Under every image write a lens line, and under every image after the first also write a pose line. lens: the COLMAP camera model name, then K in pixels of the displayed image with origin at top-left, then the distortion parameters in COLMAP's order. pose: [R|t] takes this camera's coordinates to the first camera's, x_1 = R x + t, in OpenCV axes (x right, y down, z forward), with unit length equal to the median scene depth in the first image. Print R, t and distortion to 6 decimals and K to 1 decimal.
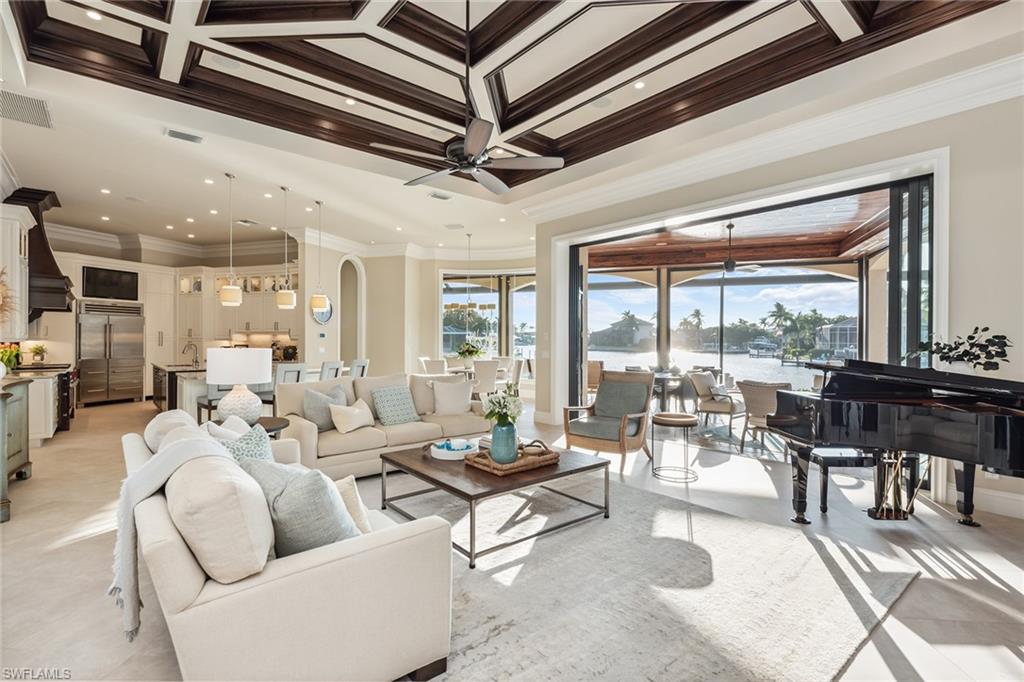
lens RADIAL K [[471.1, 0, 512.0], [0, 471.1, 341.0], [0, 0, 1]] dist [0.001347, -0.000077]
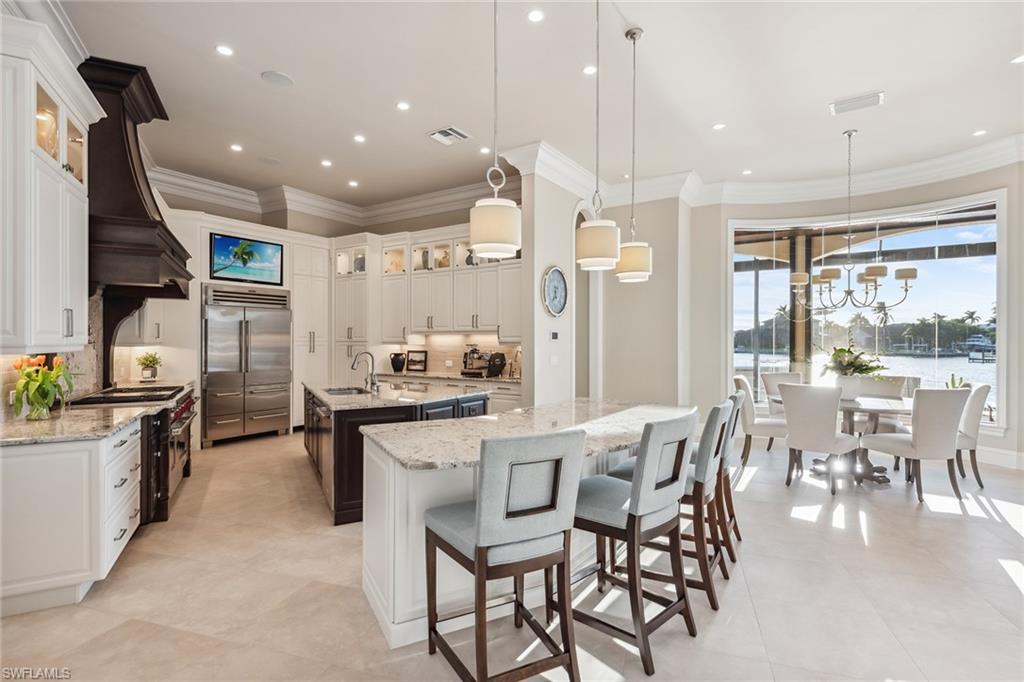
lens RADIAL K [[491.2, 0, 507.8], [0, 491.2, 342.7], [0, 0, 1]] dist [0.017411, -0.000197]
pose [[0.969774, -0.003082, -0.243983, -0.307890], [0.003399, 0.999994, 0.000877, -0.003987], [0.243979, -0.001680, 0.969779, 0.391633]]
